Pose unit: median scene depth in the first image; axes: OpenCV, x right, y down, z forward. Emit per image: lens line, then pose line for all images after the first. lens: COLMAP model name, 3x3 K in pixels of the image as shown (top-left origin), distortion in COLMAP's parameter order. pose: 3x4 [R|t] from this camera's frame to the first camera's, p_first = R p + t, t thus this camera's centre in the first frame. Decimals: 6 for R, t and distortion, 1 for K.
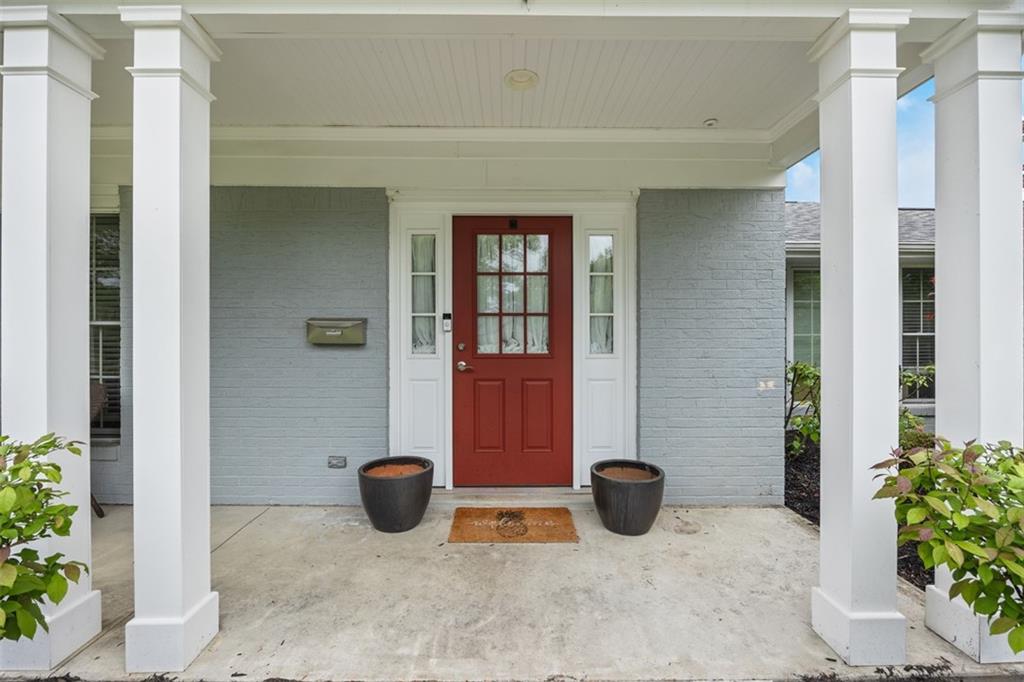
lens RADIAL K [[442.2, 0, 511.2], [0, 442.2, 341.7], [0, 0, 1]] dist [0.000398, 0.000008]
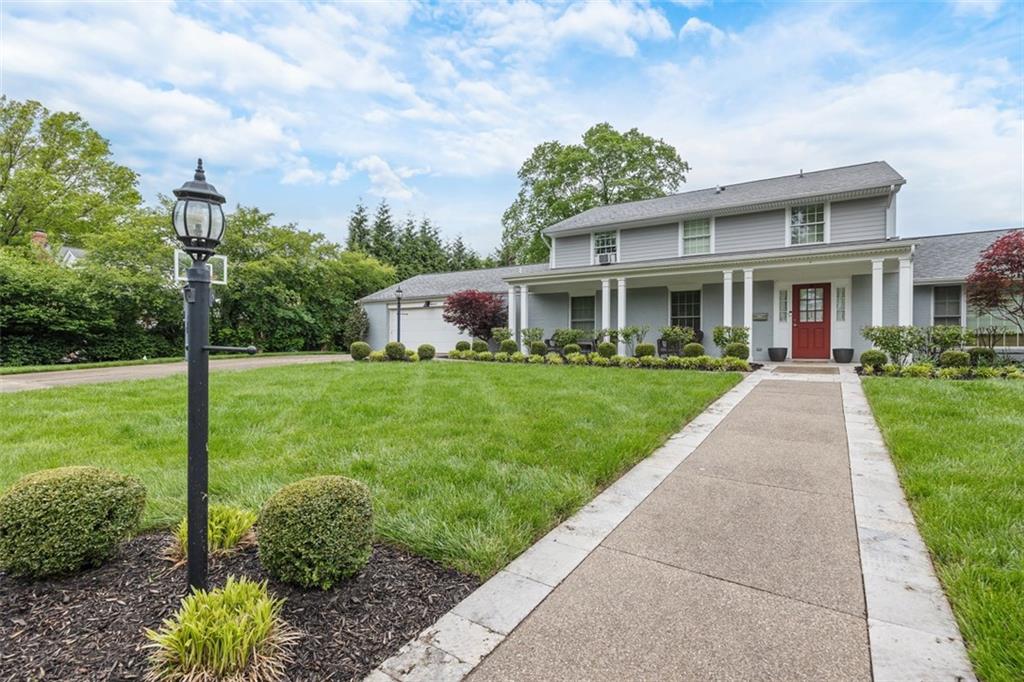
lens RADIAL K [[495.5, 0, 511.8], [0, 495.5, 342.1], [0, 0, 1]] dist [0.000732, 0.000062]
pose [[0.820491, 0.003768, -0.571647, 0.314848], [-0.000160, 0.999980, 0.006363, 0.168450], [0.571659, -0.005129, 0.820475, -3.750445]]
